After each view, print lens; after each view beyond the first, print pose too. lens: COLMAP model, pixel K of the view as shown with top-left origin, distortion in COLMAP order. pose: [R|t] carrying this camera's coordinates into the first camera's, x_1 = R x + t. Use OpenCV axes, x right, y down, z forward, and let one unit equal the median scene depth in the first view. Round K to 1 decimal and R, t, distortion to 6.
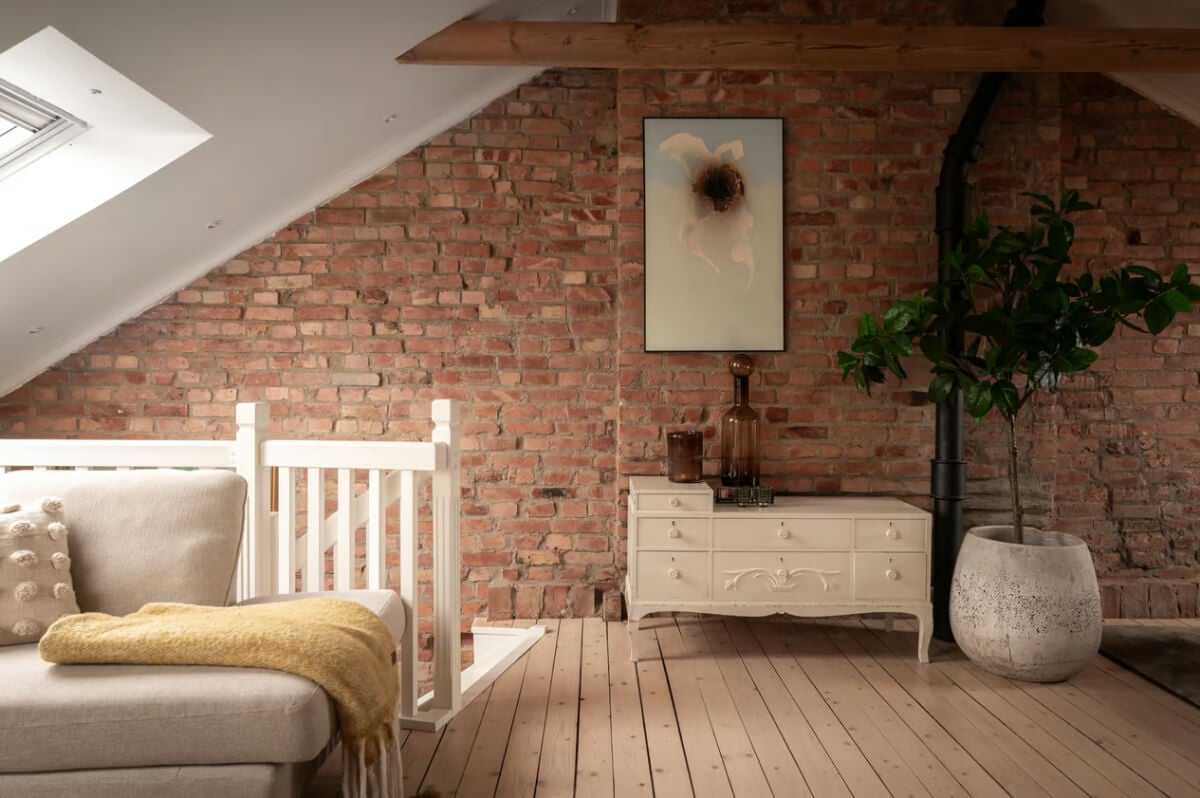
lens RADIAL K [[810.3, 0, 607.2], [0, 810.3, 394.3], [0, 0, 1]] dist [0.000569, -0.003002]
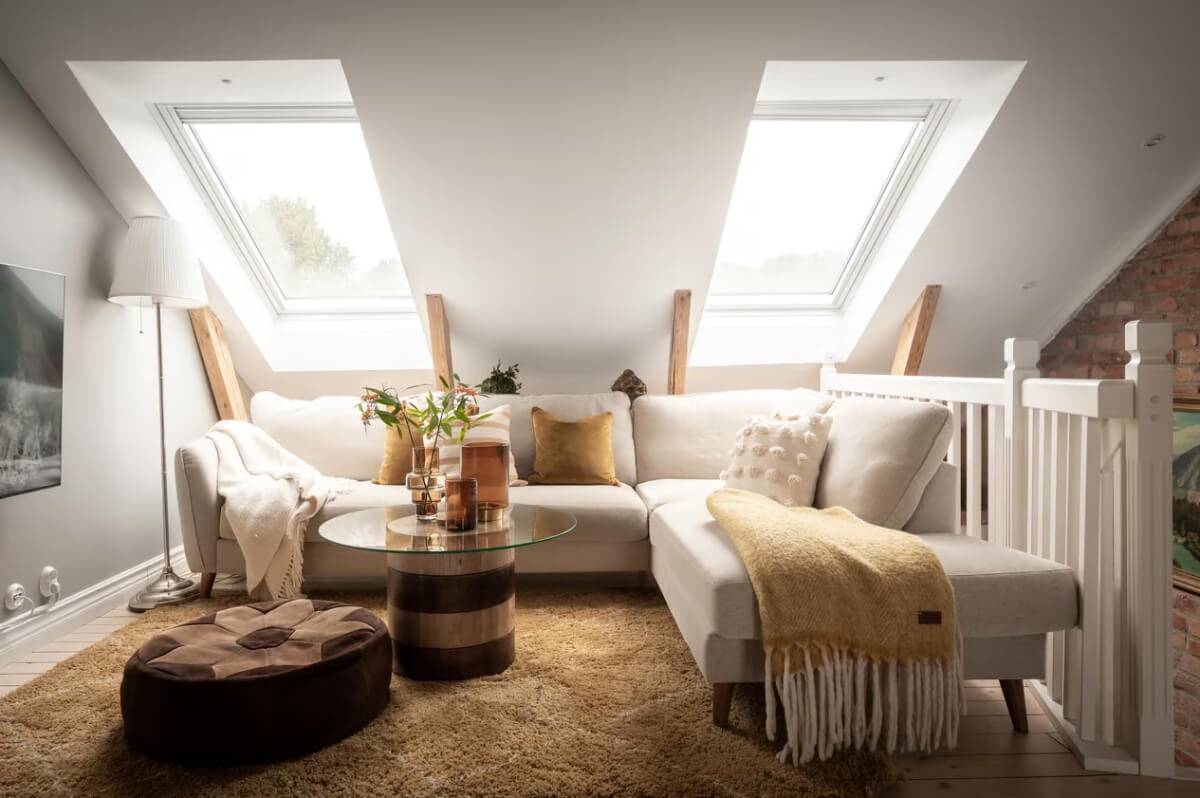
lens RADIAL K [[765.5, 0, 578.9], [0, 765.5, 391.6], [0, 0, 1]] dist [0.000397, -0.000524]
pose [[0.012512, 0.027057, -0.999556, 0.337663], [0.003728, 0.999626, 0.027105, 0.035355], [0.999915, -0.004066, 0.012406, 0.368783]]
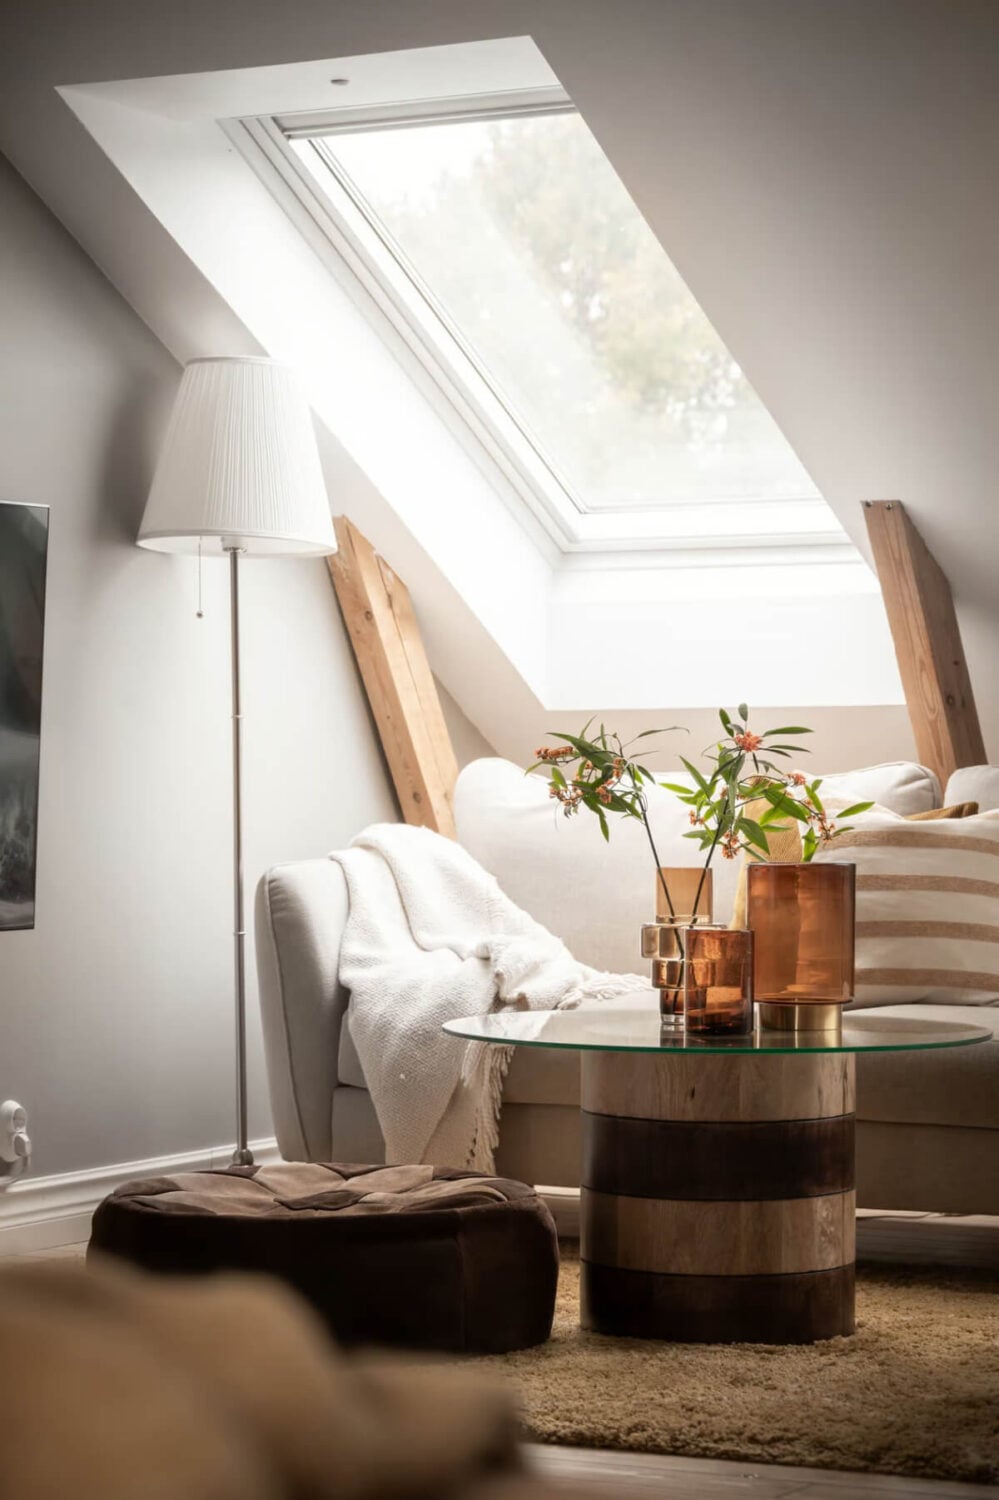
lens RADIAL K [[3738.3, 0, 502.4], [0, 3738.3, 739.2], [0, 0, 1]] dist [0.035700, 0.000000]
pose [[-0.479233, -0.001995, -0.877685, 1.037396], [-0.002019, 0.999997, -0.001170, 0.053779], [0.877685, 0.001211, -0.479236, 0.915441]]
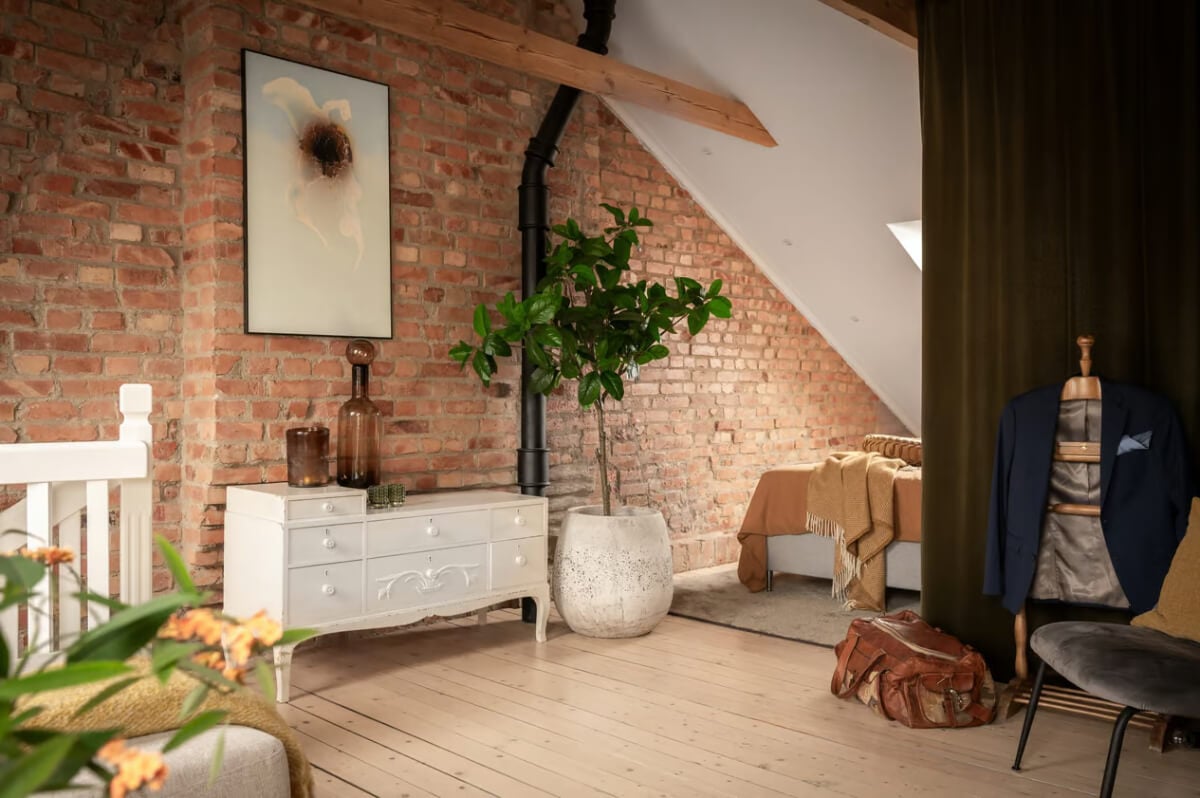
lens RADIAL K [[988.7, 0, 598.0], [0, 988.7, 395.9], [0, 0, 1]] dist [-0.010733, 0.011818]
pose [[0.711350, -0.004563, 0.702823, -0.396390], [0.010951, 0.999929, -0.004592, 0.019170], [-0.702752, 0.010963, 0.711350, 0.037870]]
